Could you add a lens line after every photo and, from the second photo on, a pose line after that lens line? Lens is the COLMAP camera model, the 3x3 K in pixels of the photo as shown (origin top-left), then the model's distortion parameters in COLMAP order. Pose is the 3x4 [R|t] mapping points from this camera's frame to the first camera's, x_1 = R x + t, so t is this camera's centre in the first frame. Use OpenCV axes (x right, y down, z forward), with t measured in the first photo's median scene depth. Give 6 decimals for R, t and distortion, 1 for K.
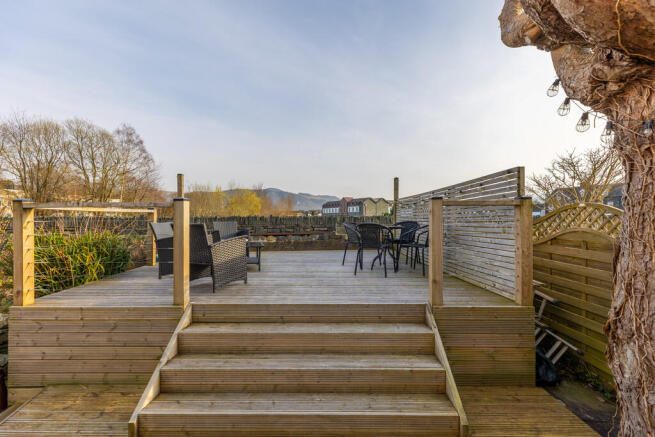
lens RADIAL K [[304.2, 0, 339.1], [0, 304.2, 215.5], [0, 0, 1]] dist [0.009457, -0.000716]
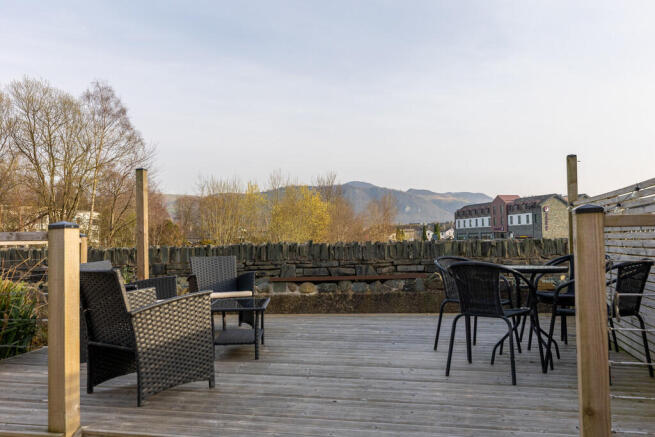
lens RADIAL K [[603.3, 0, 340.3], [0, 603.3, 211.0], [0, 0, 1]] dist [0.010092, 0.003010]
pose [[0.970670, -0.025431, -0.239067, 0.067963], [0.016312, 0.999065, -0.040046, -0.010316], [0.239862, 0.034972, 0.970177, 0.039740]]
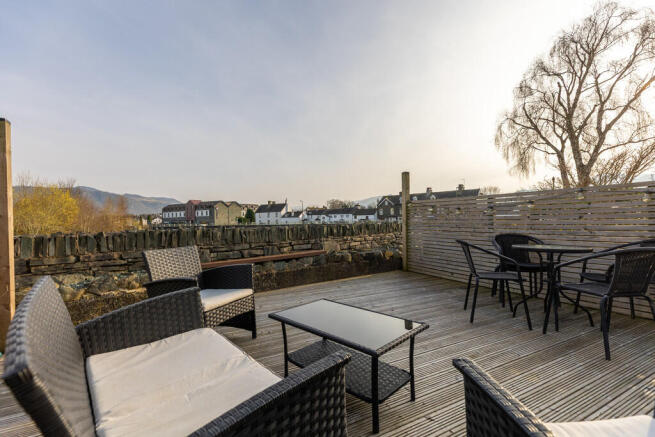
lens RADIAL K [[304.2, 0, 344.8], [0, 304.2, 217.6], [0, 0, 1]] dist [0.009457, -0.000716]
pose [[0.886619, -0.008834, 0.462416, -0.293065], [0.011507, 0.999929, -0.002959, -0.013196], [-0.462358, 0.007944, 0.886658, 0.438206]]
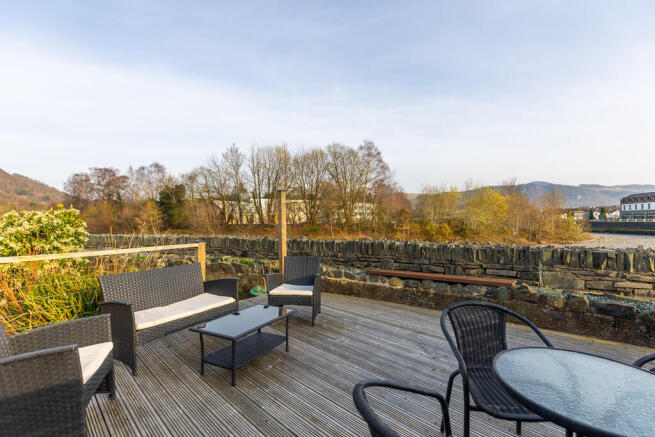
lens RADIAL K [[304.2, 0, 315.3], [0, 304.2, 217.0], [0, 0, 1]] dist [0.009457, -0.000716]
pose [[0.670563, -0.005468, -0.741832, 0.120009], [0.008323, 0.999965, 0.000153, -0.055012], [0.741806, -0.006277, 0.670585, 0.459261]]
